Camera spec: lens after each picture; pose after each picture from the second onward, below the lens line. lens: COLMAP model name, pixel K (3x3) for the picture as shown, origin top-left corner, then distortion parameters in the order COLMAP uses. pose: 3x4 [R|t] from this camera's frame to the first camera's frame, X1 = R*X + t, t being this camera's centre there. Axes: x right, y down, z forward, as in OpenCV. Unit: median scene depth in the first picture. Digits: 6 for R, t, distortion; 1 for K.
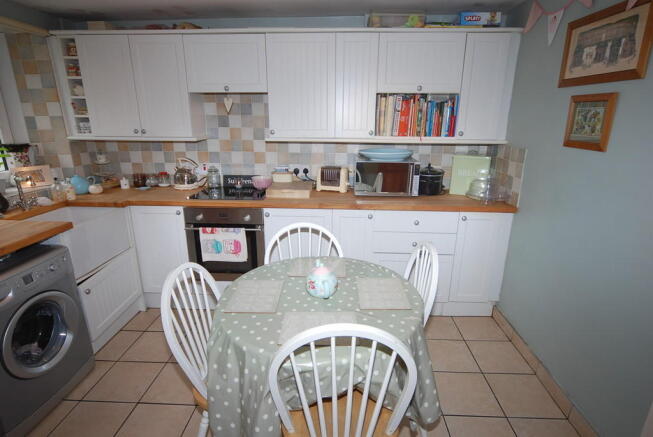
lens RADIAL K [[347.0, 0, 328.2], [0, 347.0, 220.5], [0, 0, 1]] dist [-0.018530, -0.000247]
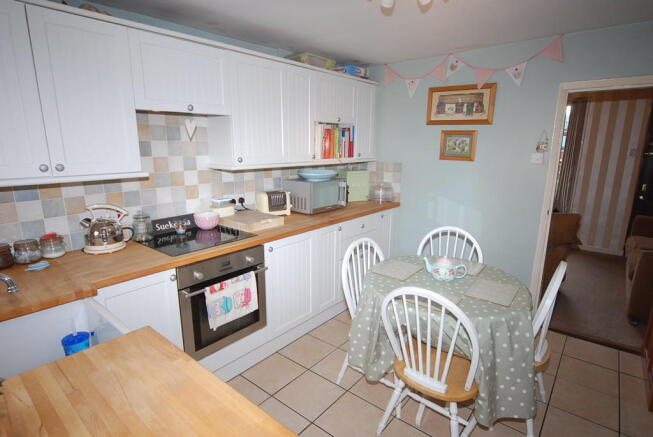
lens RADIAL K [[347.0, 0, 326.4], [0, 347.0, 219.4], [0, 0, 1]] dist [-0.018530, -0.000247]
pose [[0.601302, -0.174964, 0.779630, -0.750138], [0.224096, 0.973498, 0.045635, -0.097163], [-0.766953, 0.147272, 0.624575, 0.297985]]
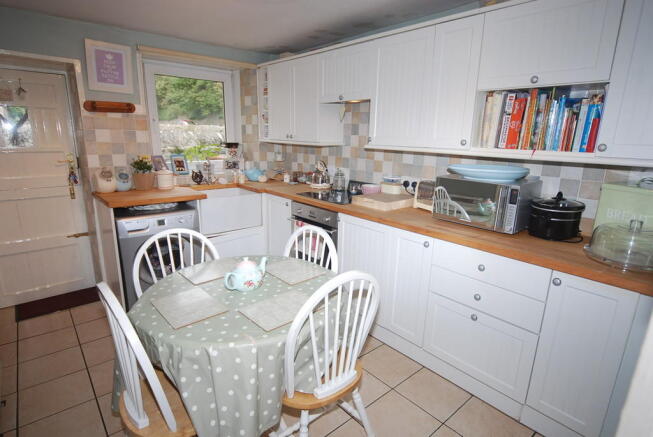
lens RADIAL K [[347.0, 0, 325.9], [0, 347.0, 220.5], [0, 0, 1]] dist [-0.018530, -0.000247]
pose [[0.684881, 0.184112, -0.705011, 0.488051], [-0.221341, 0.974399, 0.039441, -0.042336], [0.694223, 0.129035, 0.708099, 0.251858]]
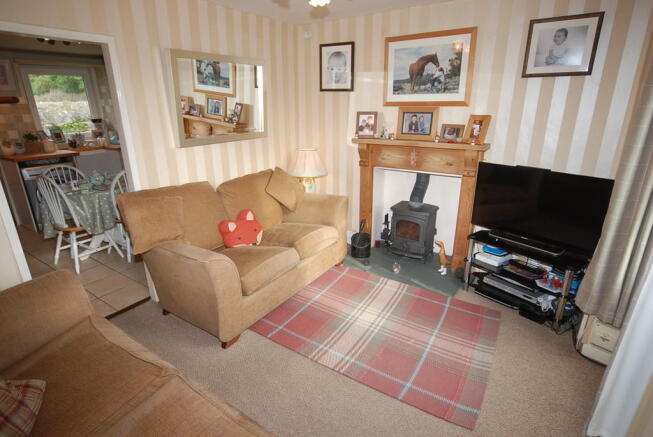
lens RADIAL K [[347.0, 0, 327.8], [0, 347.0, 221.7], [0, 0, 1]] dist [-0.018530, -0.000247]
pose [[0.848345, 0.158833, -0.505058, 1.499689], [-0.133067, 0.987284, 0.086974, 0.033496], [0.512450, -0.006578, 0.858692, -0.117967]]
